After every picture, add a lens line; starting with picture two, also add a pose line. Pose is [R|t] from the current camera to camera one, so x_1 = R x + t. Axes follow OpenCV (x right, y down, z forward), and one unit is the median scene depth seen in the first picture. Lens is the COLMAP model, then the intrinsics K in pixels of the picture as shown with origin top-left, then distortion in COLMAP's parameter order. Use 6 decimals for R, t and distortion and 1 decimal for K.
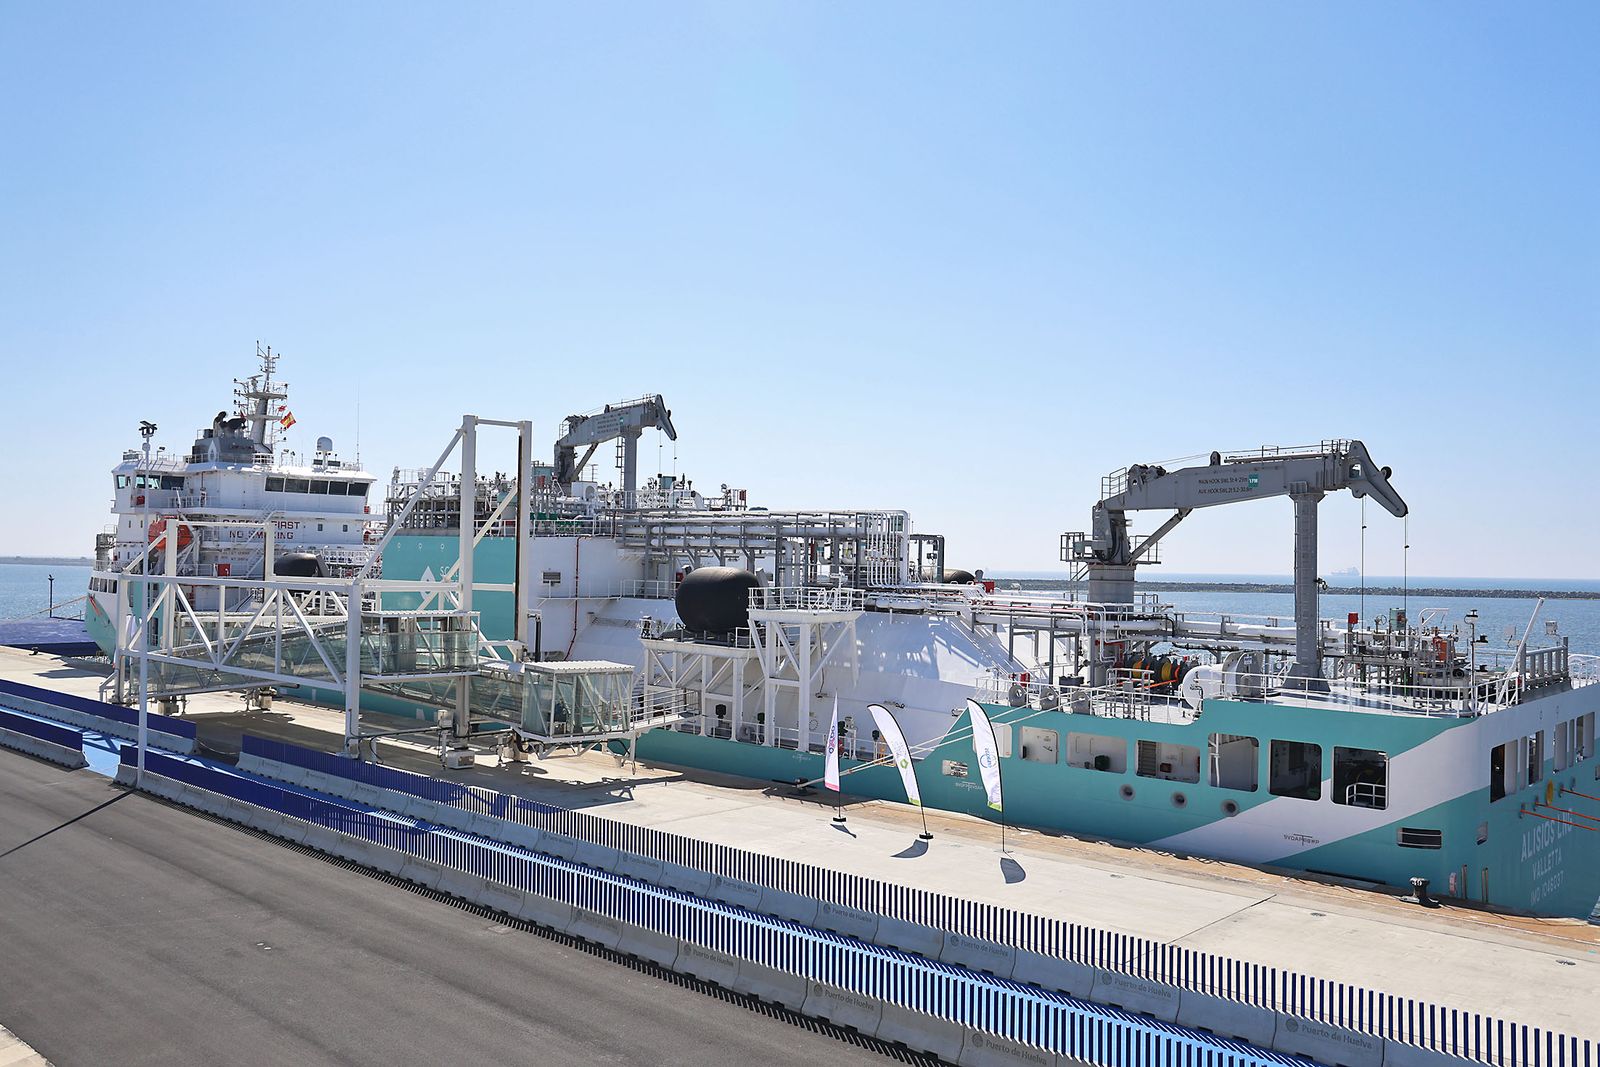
lens RADIAL K [[1314.2, 0, 800.0], [0, 1314.2, 533.5], [0, 0, 1]] dist [-0.111352, 0.149384]
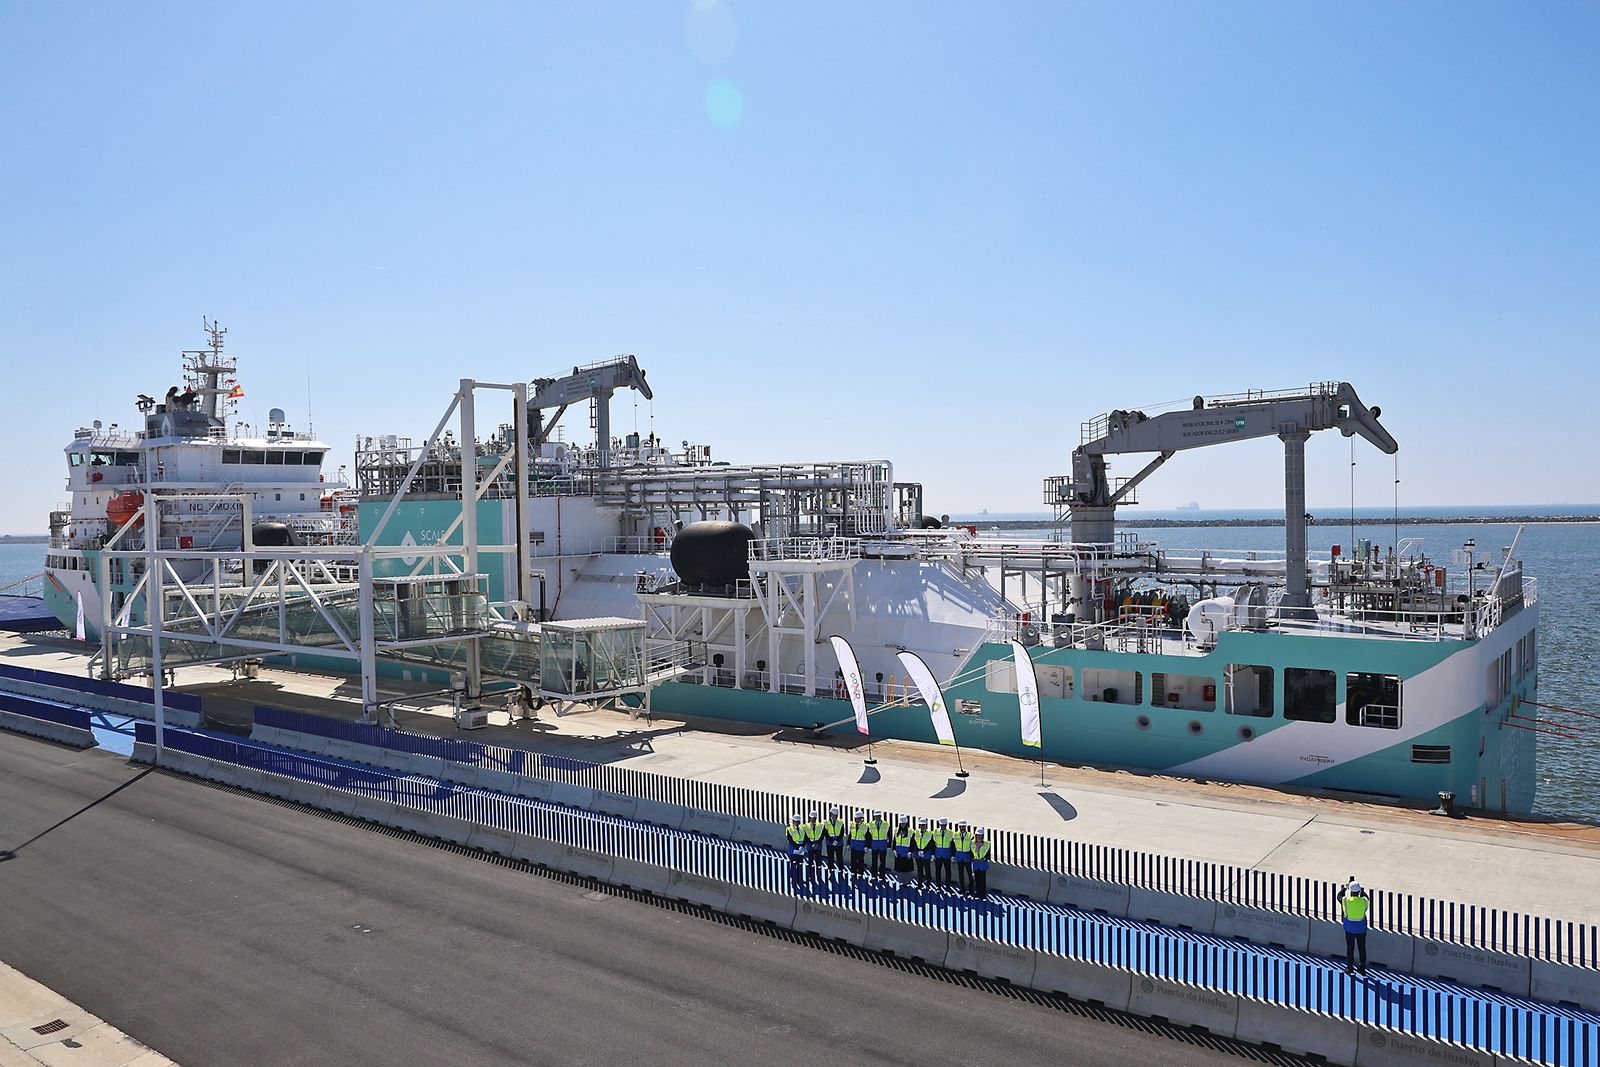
lens RADIAL K [[1214.2, 0, 794.1], [0, 1214.2, 568.6], [0, 0, 1]] dist [-0.127276, 0.147613]
pose [[0.996058, -0.038018, 0.080141, -0.081655], [0.032441, 0.997035, 0.069777, -0.001755], [-0.082556, -0.066902, 0.994338, 0.052709]]
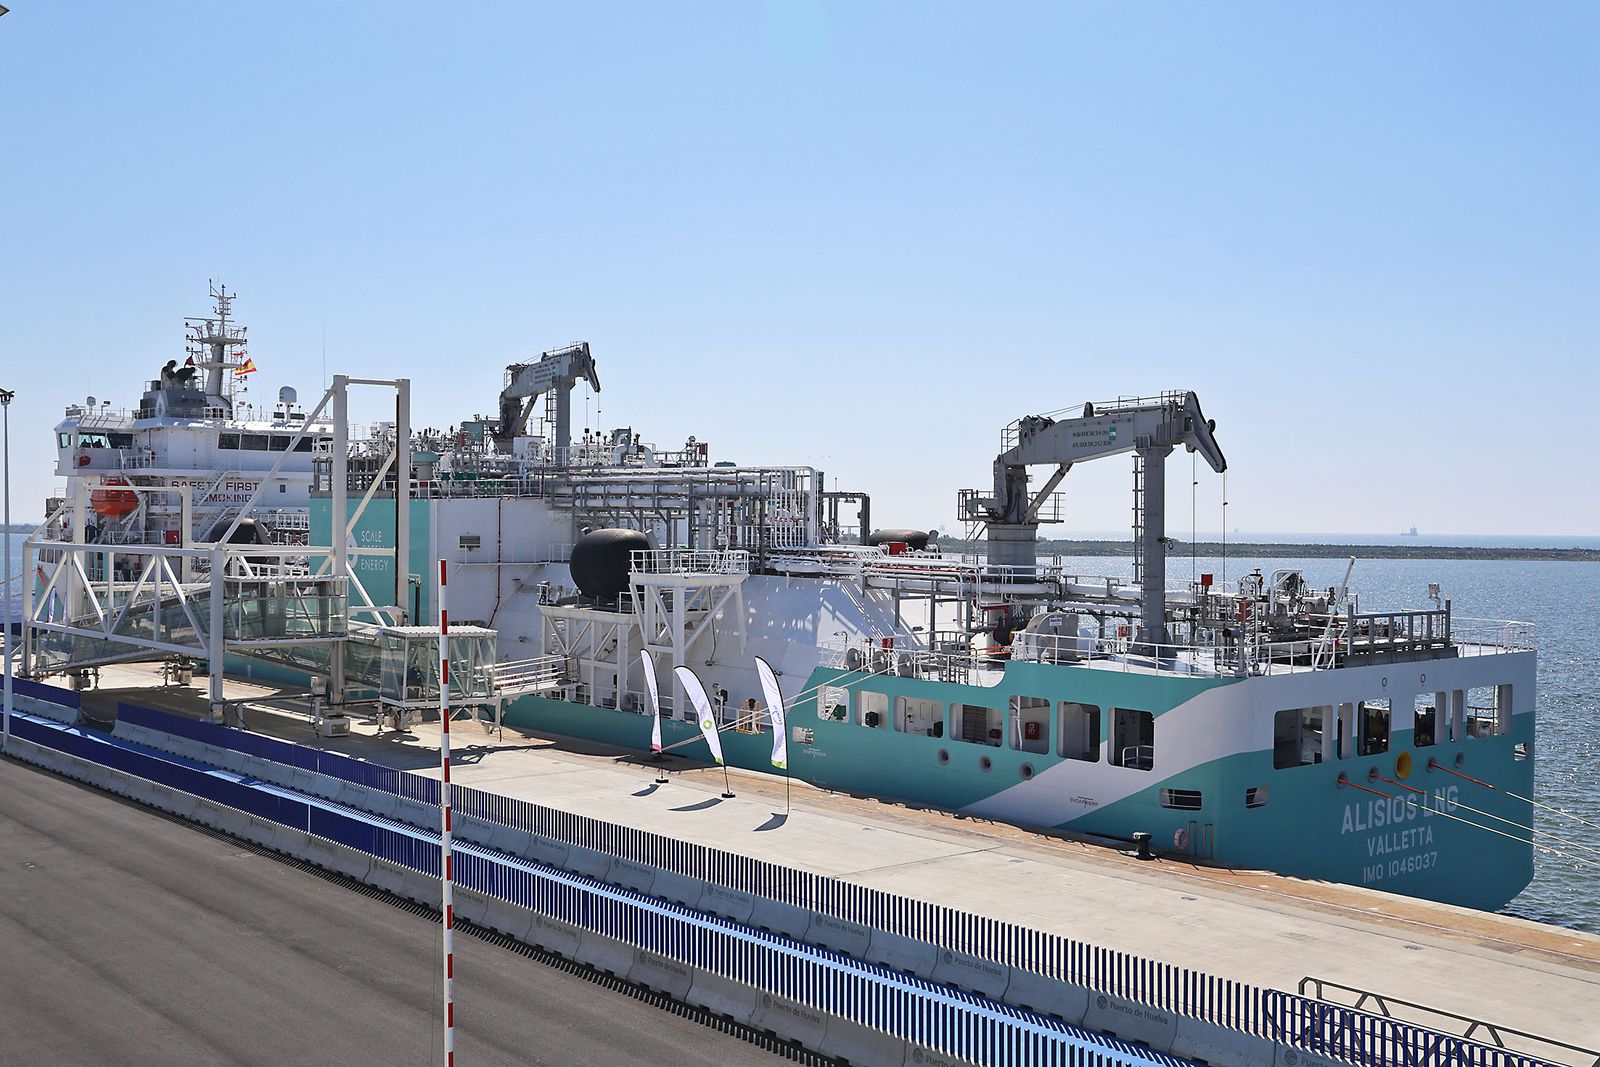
lens RADIAL K [[1682.0, 0, 800.0], [0, 1682.0, 533.5], [0, 0, 1]] dist [-0.003788, 0.023768]
pose [[0.993119, -0.006271, -0.116938, 0.233104], [0.009463, 0.999597, 0.026765, -0.002778], [0.116723, -0.027688, 0.992779, -0.208600]]
